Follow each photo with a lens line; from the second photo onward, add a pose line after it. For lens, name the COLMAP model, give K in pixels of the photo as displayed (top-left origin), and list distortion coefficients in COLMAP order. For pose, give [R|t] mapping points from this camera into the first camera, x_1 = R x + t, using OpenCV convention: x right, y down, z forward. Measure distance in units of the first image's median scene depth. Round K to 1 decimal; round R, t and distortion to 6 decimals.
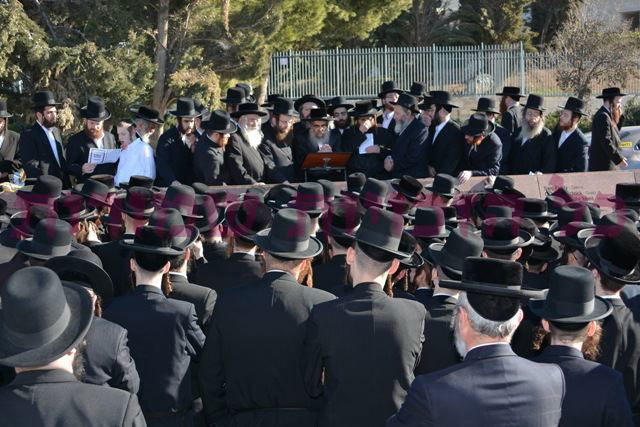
lens RADIAL K [[648.2, 0, 320.9], [0, 648.2, 213.1], [0, 0, 1]] dist [-0.008229, 0.000000]
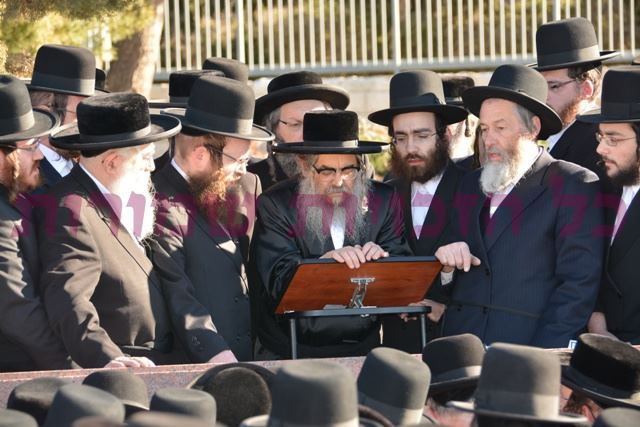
lens RADIAL K [[2411.5, 0, 320.2], [0, 2411.5, 213.2], [0, 0, 1]] dist [-0.569603, 0.000000]
pose [[0.999950, 0.001492, -0.009894, 0.002036], [-0.002533, 0.994352, -0.106101, 0.004423], [0.009679, 0.106121, 0.994306, -0.109444]]
